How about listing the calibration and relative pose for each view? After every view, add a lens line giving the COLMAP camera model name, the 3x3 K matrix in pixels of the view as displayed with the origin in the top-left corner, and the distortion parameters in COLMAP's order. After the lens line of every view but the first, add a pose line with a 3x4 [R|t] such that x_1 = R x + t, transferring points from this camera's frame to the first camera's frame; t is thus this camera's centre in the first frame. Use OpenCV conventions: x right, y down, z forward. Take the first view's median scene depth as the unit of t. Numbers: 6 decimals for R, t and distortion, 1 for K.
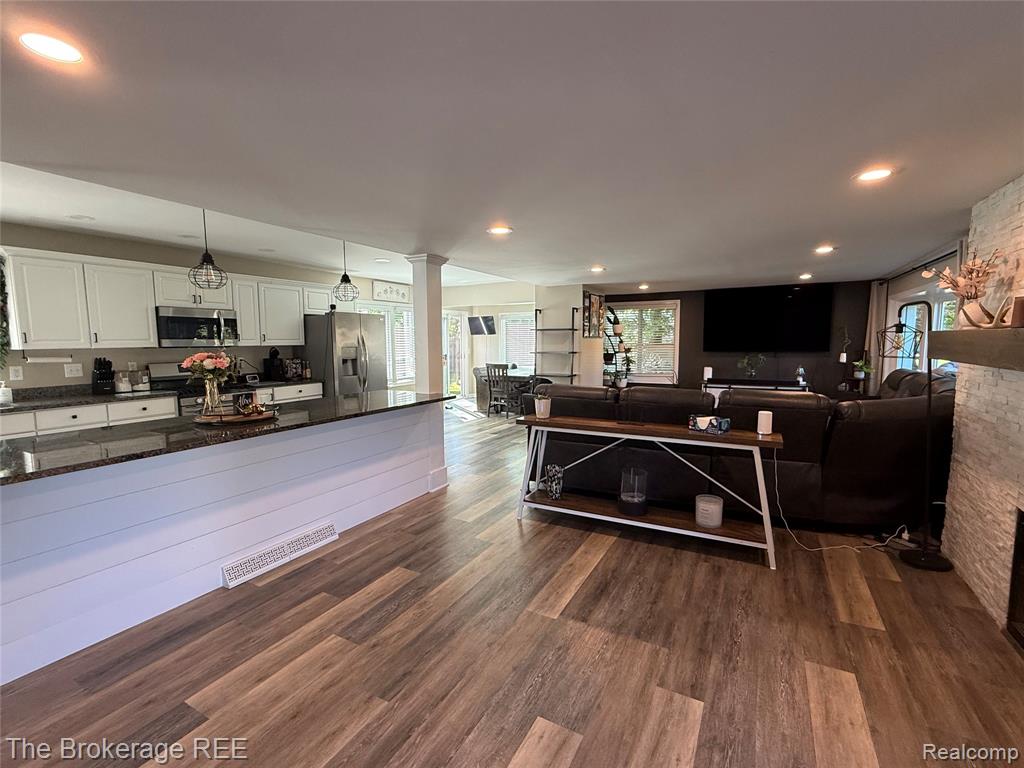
lens RADIAL K [[472.1, 0, 512.6], [0, 472.1, 383.5], [0, 0, 1]] dist [0.025479, 0.000310]
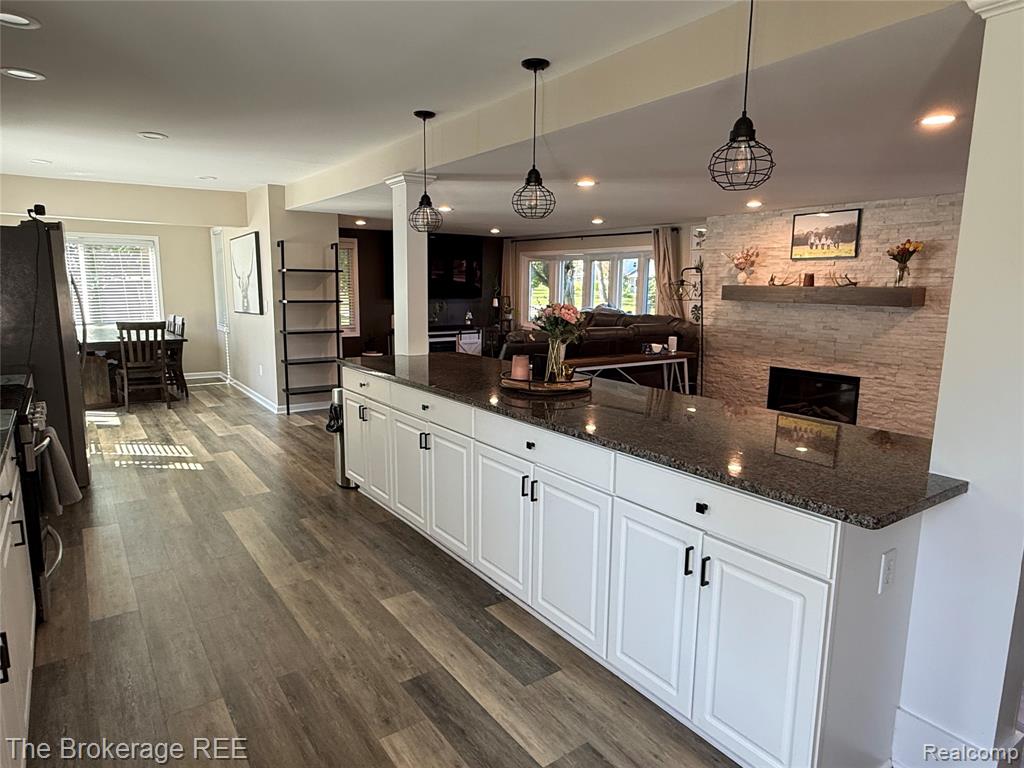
lens RADIAL K [[629.5, 0, 511.4], [0, 629.5, 385.7], [0, 0, 1]] dist [-0.007585, -0.001335]
pose [[0.456012, -0.129631, 0.880482, -0.702294], [0.071582, 0.991472, 0.108898, -0.017338], [-0.887090, 0.013368, 0.461403, 0.261756]]
